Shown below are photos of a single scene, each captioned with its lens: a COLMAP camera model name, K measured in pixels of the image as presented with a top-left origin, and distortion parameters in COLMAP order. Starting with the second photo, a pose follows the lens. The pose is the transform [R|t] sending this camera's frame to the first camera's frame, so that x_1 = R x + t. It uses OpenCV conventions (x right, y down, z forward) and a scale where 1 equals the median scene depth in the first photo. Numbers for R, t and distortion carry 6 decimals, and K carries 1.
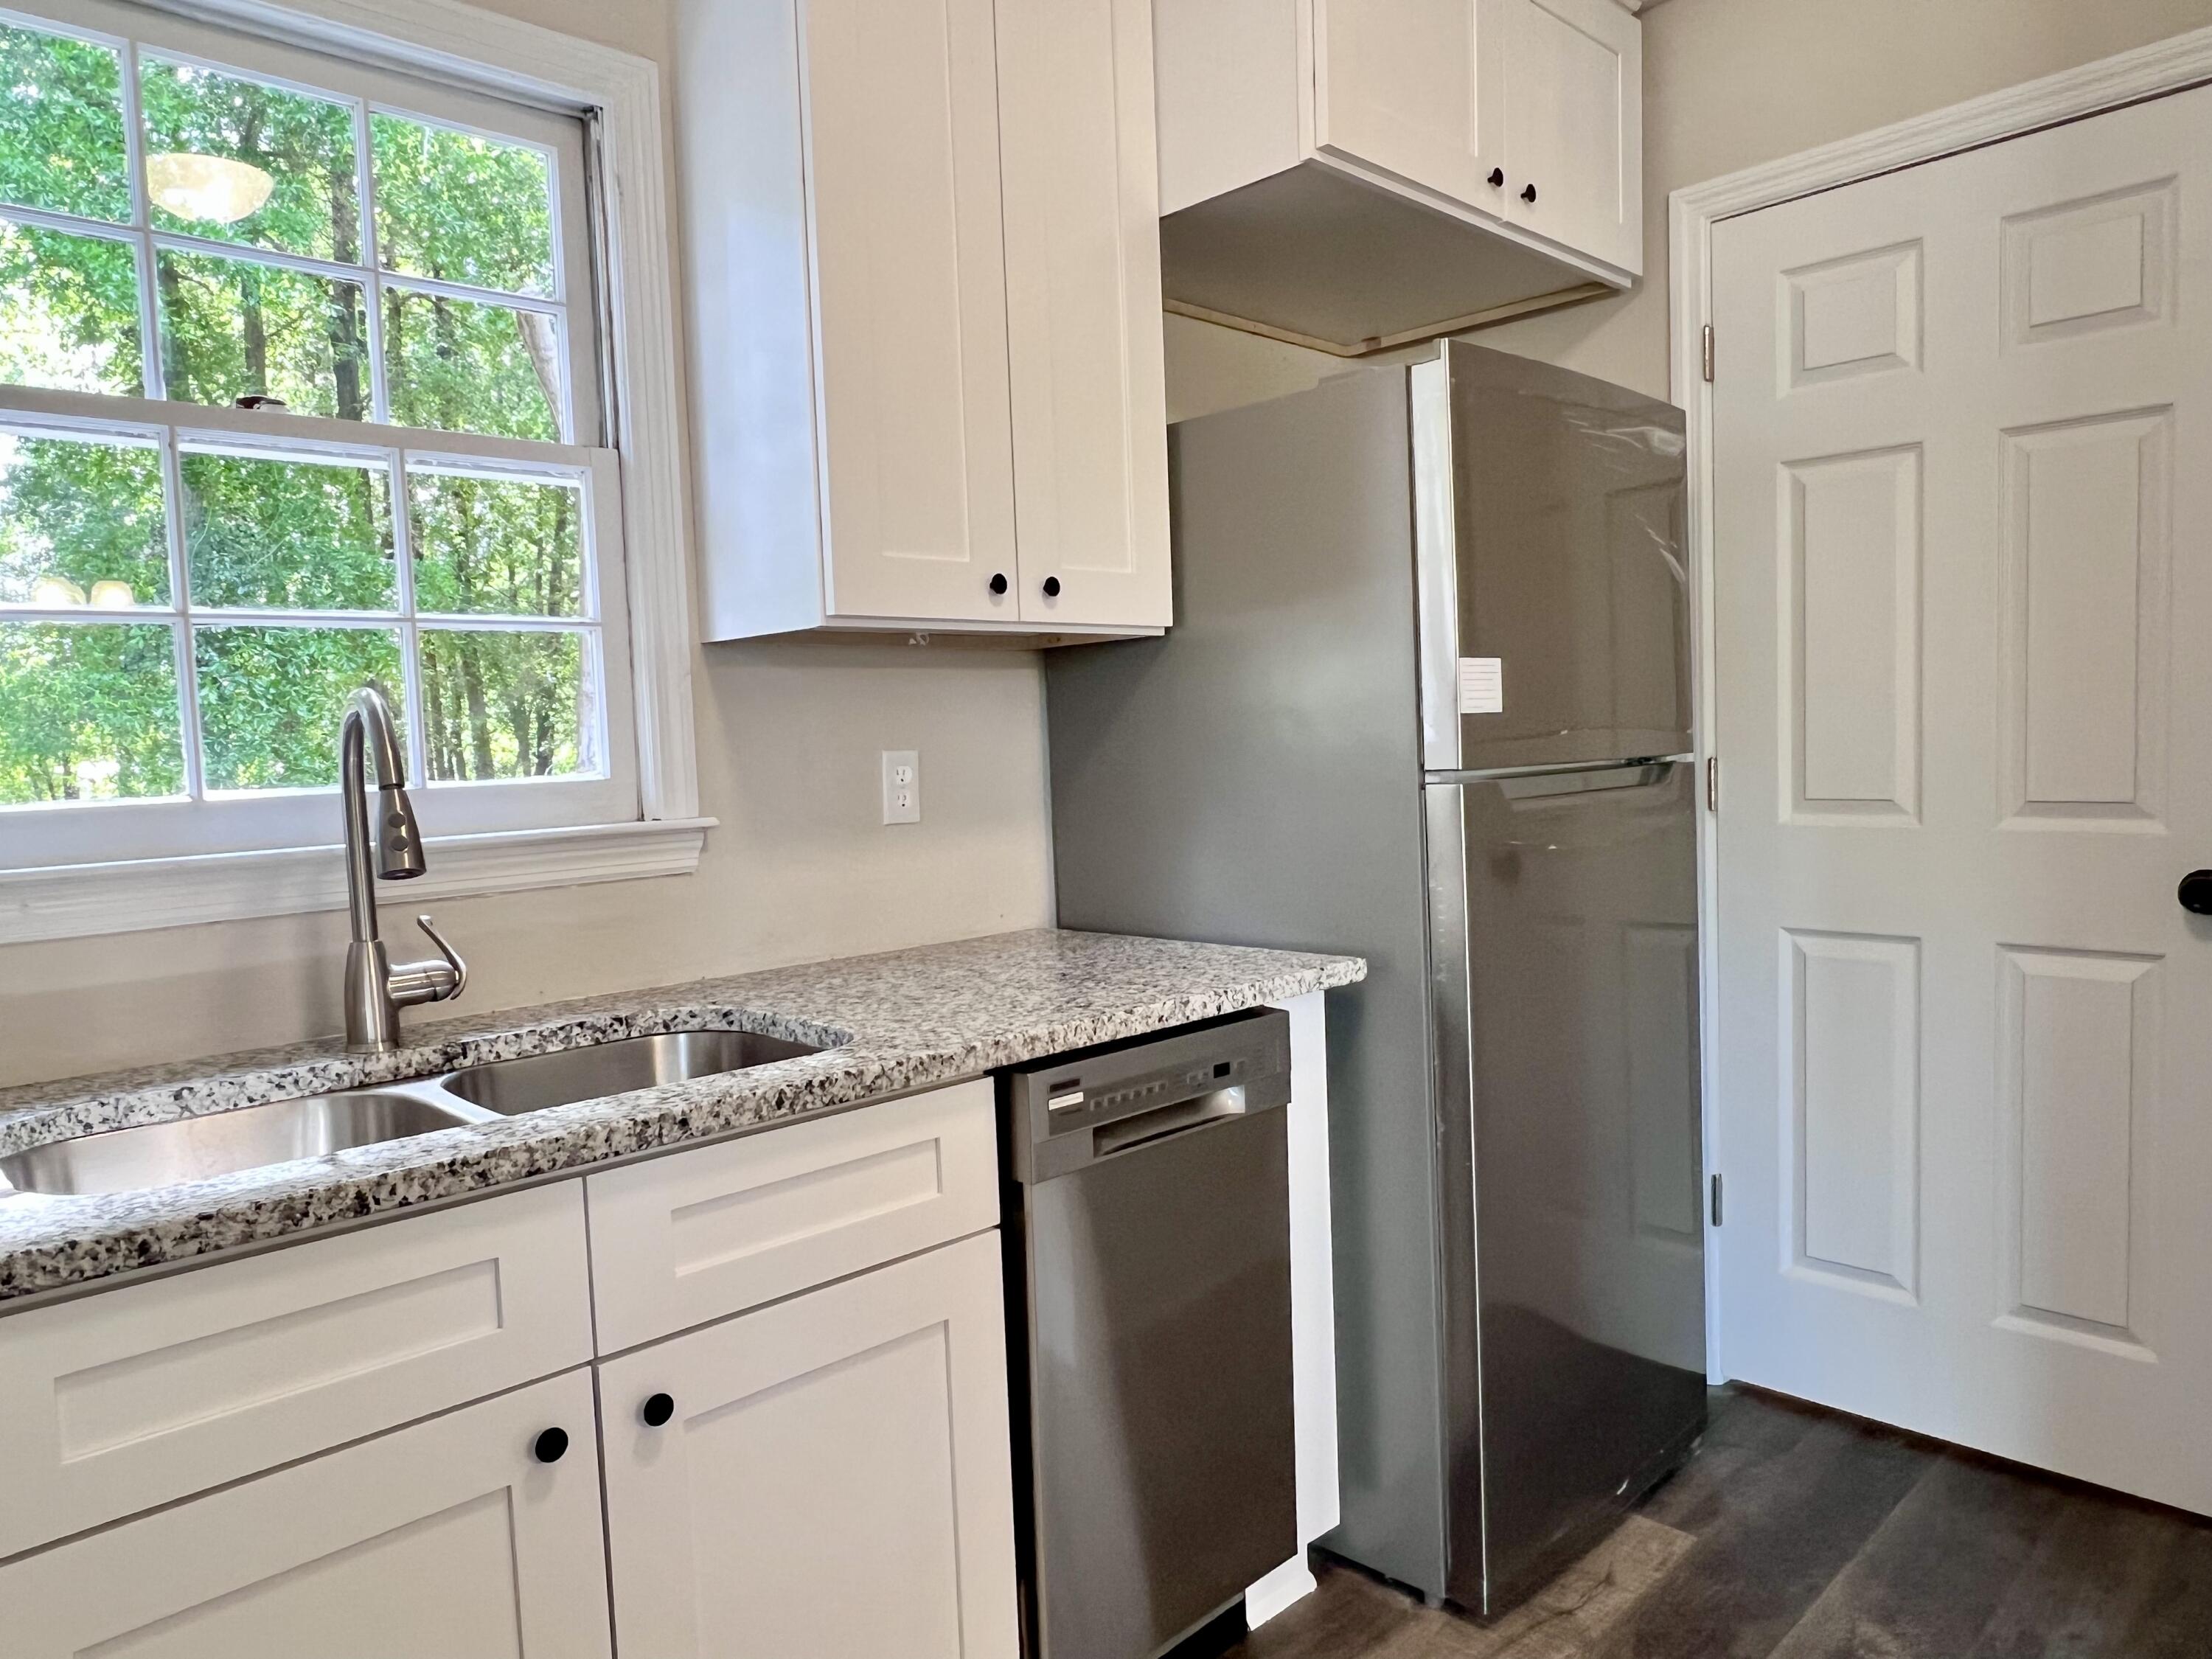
lens RADIAL K [[1472.7, 0, 1101.4], [0, 1472.7, 822.8], [0, 0, 1]] dist [0.000345, -0.000312]
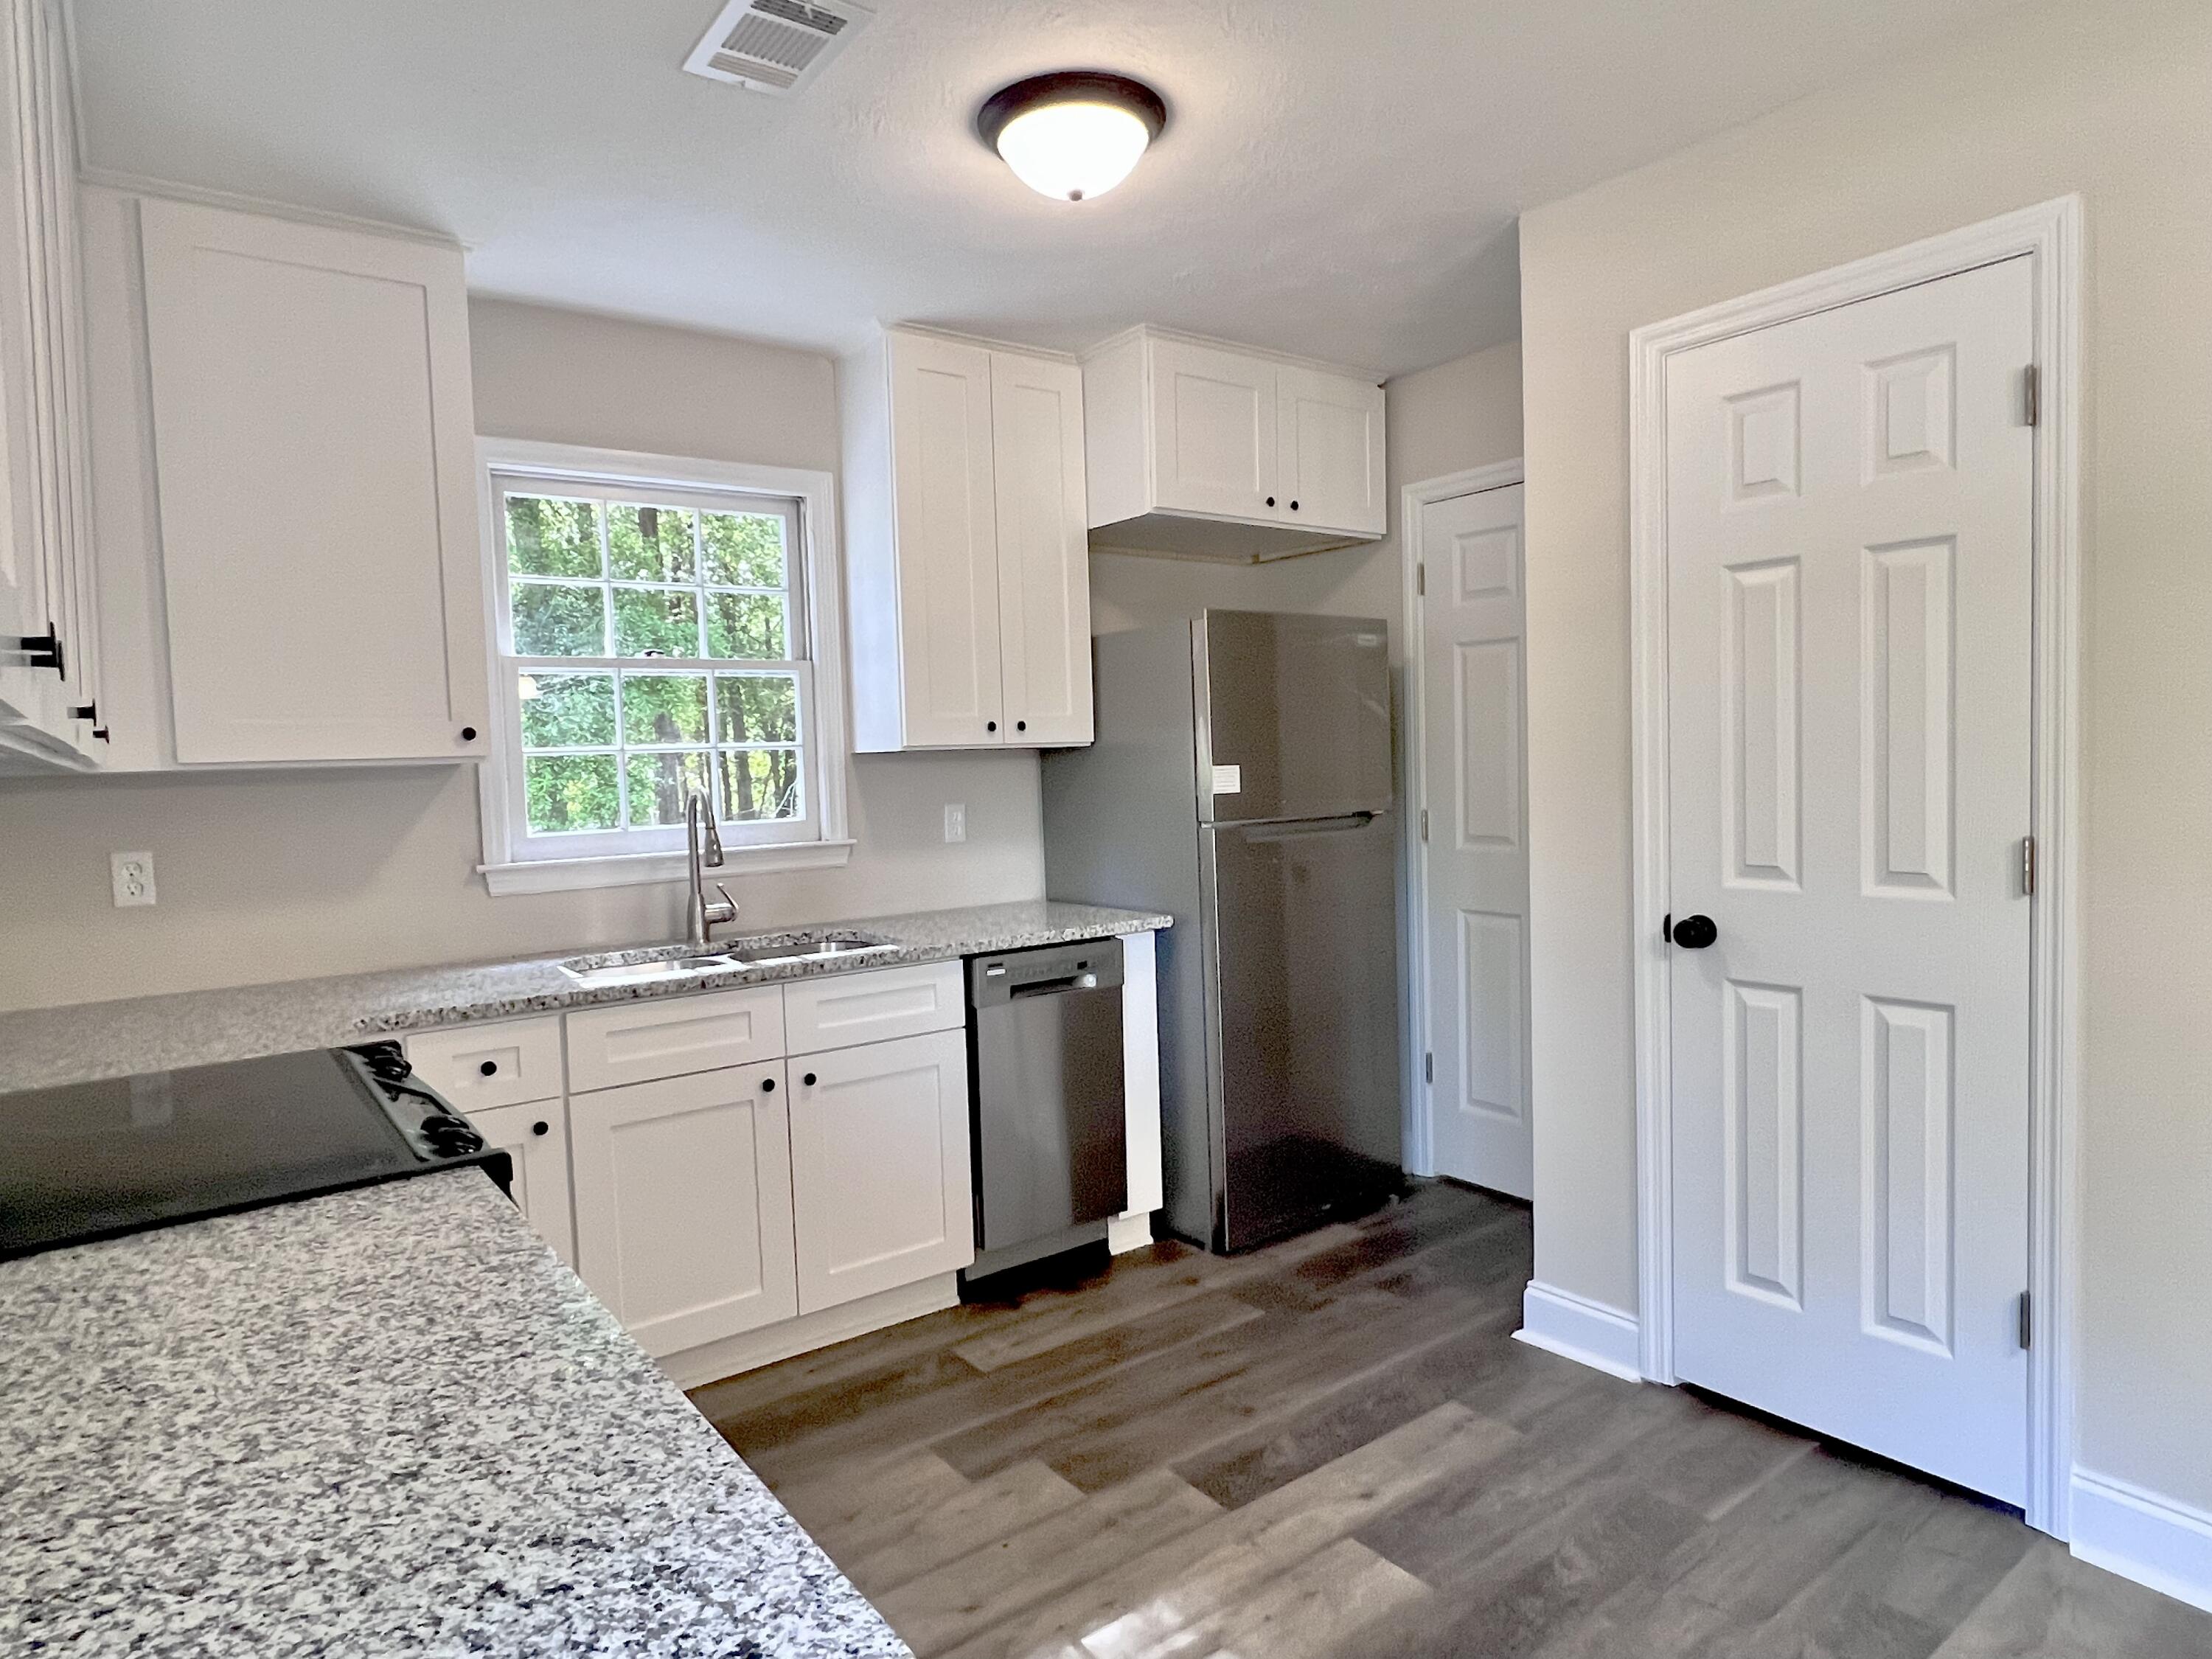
lens RADIAL K [[1328.8, 0, 1109.5], [0, 1328.8, 818.5], [0, 0, 1]] dist [-0.000596, -0.001070]
pose [[0.991800, 0.012916, -0.127145, 0.333624], [-0.013705, 0.999892, -0.005331, -0.028961], [0.127063, 0.007030, 0.991870, -0.811226]]
